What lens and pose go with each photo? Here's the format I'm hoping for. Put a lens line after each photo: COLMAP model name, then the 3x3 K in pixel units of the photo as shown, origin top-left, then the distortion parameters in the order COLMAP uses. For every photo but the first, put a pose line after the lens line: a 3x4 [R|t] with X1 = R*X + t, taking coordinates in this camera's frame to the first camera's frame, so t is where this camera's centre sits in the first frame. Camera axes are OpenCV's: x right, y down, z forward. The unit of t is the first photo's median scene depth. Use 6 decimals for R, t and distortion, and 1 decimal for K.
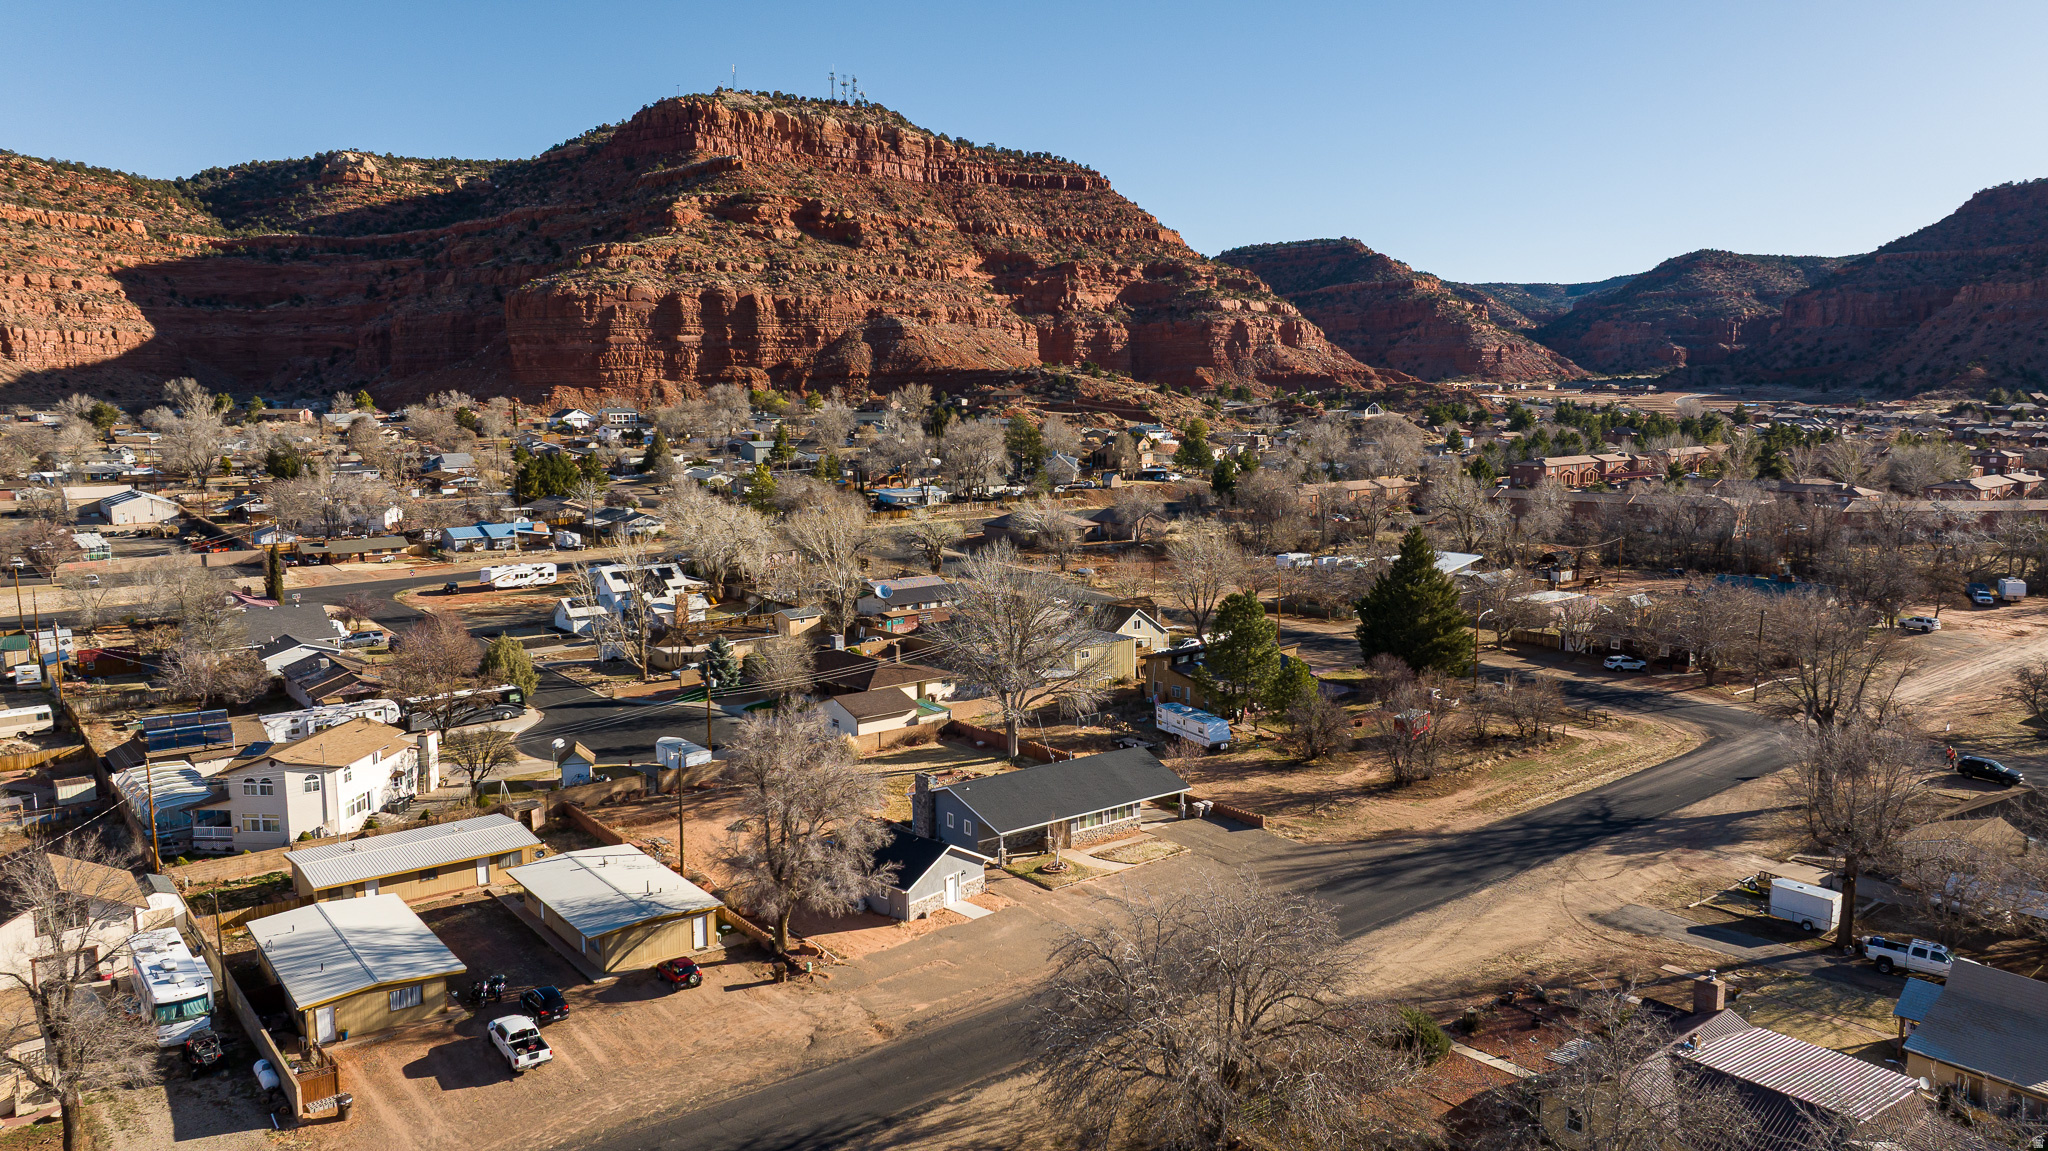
lens RADIAL K [[1434.1, 0, 1034.6], [0, 1434.1, 570.5], [0, 0, 1]] dist [-0.045016, 0.056340]
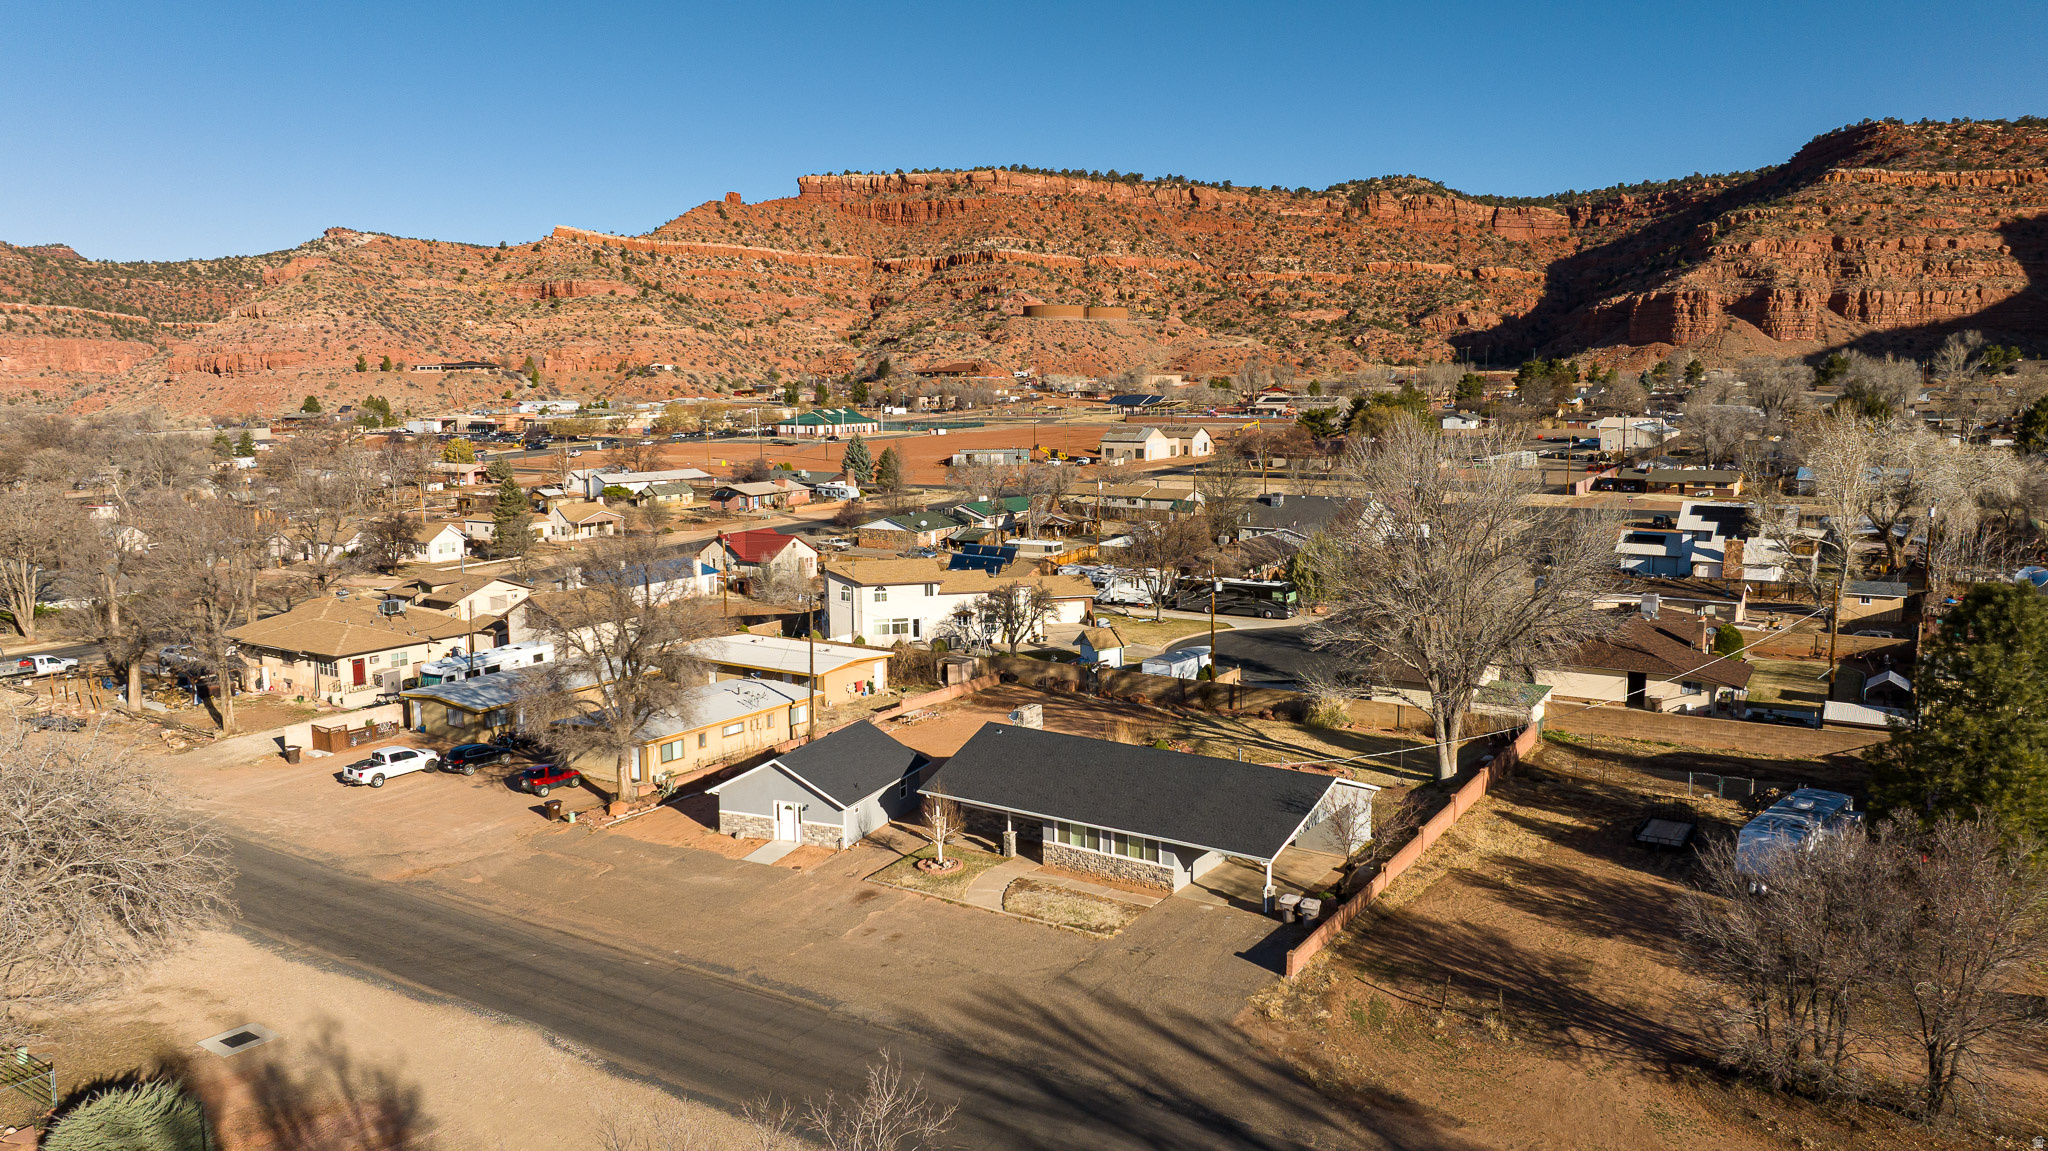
lens RADIAL K [[1434.1, 0, 1034.6], [0, 1434.1, 570.5], [0, 0, 1]] dist [-0.045016, 0.056340]
pose [[0.293952, 0.124424, -0.947687, 0.096684], [-0.114924, 0.988899, 0.094188, 0.001227], [0.948886, 0.081225, 0.304988, 0.127054]]
